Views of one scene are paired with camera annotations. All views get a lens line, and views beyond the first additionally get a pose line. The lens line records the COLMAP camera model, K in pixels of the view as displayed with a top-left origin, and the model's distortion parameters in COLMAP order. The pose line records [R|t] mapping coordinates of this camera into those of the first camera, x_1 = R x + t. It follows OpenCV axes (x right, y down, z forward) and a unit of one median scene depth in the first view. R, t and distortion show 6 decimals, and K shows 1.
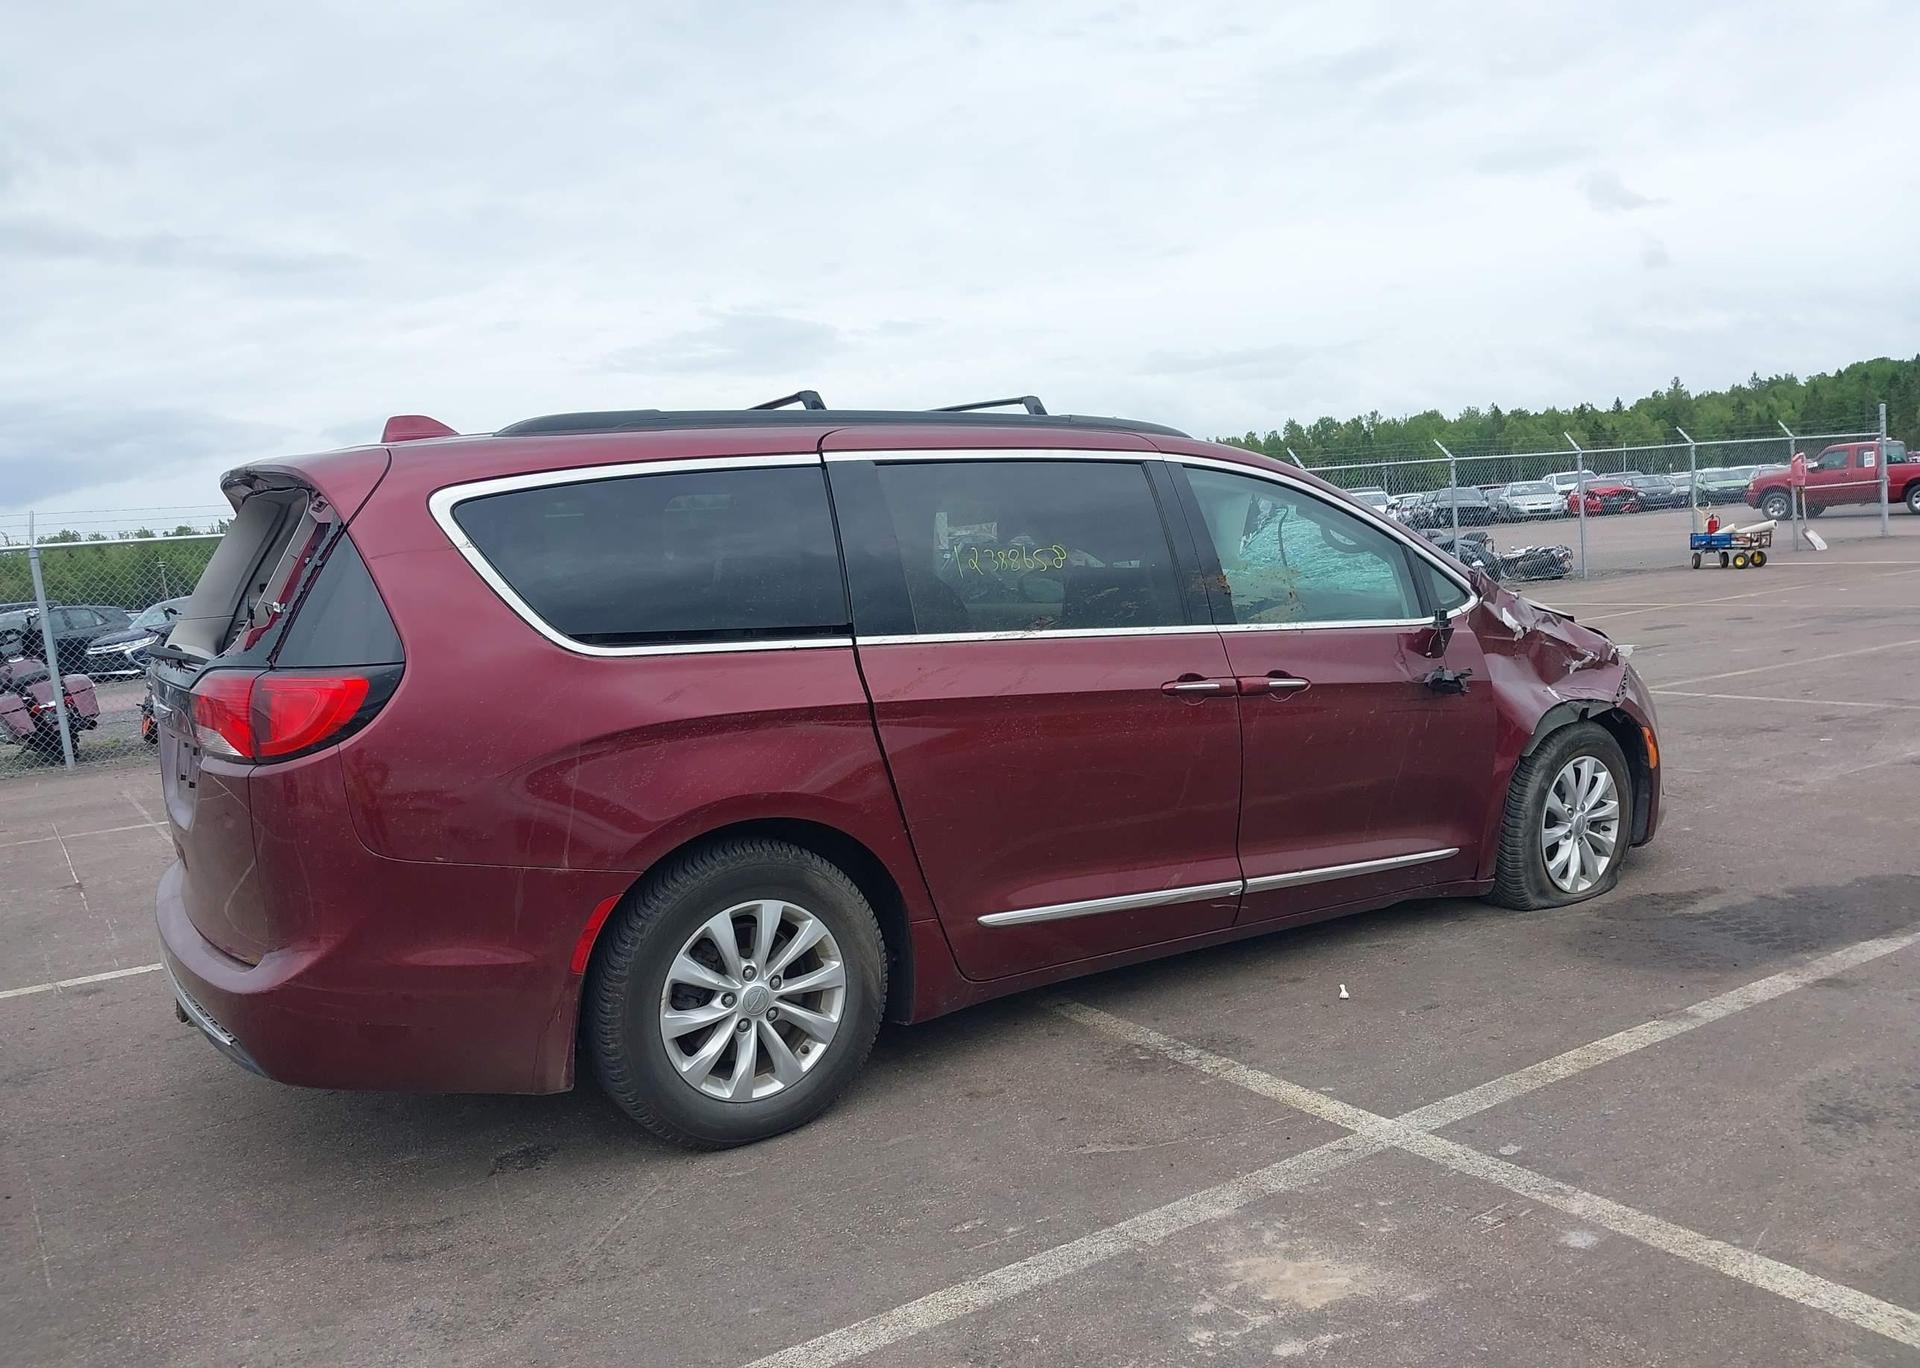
lens RADIAL K [[1513.8, 0, 955.6], [0, 1513.8, 686.3], [0, 0, 1]] dist [0.056076, -0.086350]
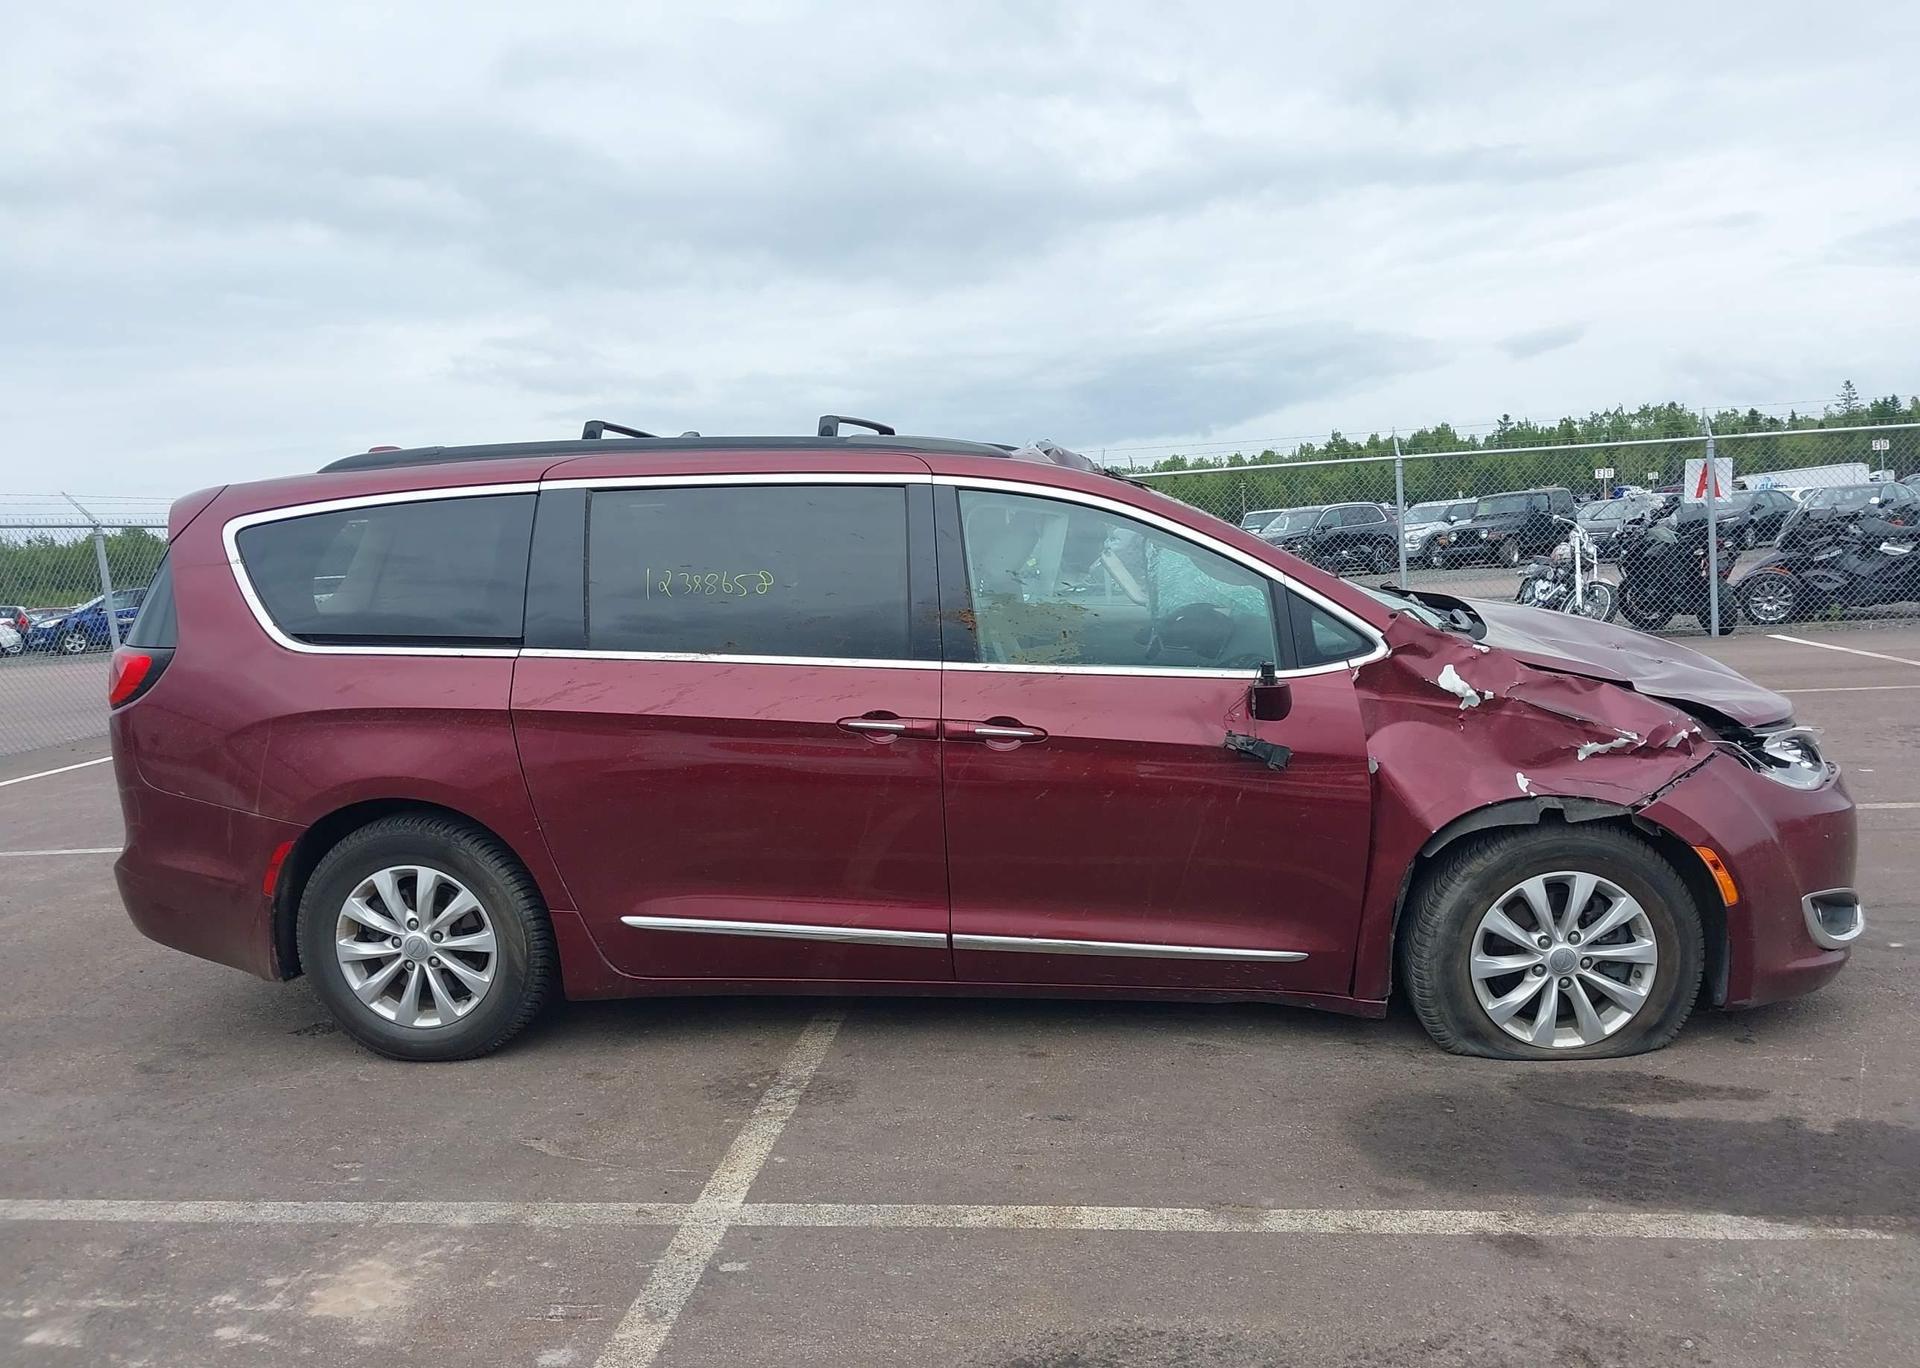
lens RADIAL K [[1513.8, 0, 955.6], [0, 1513.8, 686.3], [0, 0, 1]] dist [0.056076, -0.086350]
pose [[0.771537, 0.098878, -0.628454, 0.765184], [-0.066760, 0.994977, 0.074585, -0.095519], [0.632672, -0.015589, 0.774263, 0.278795]]
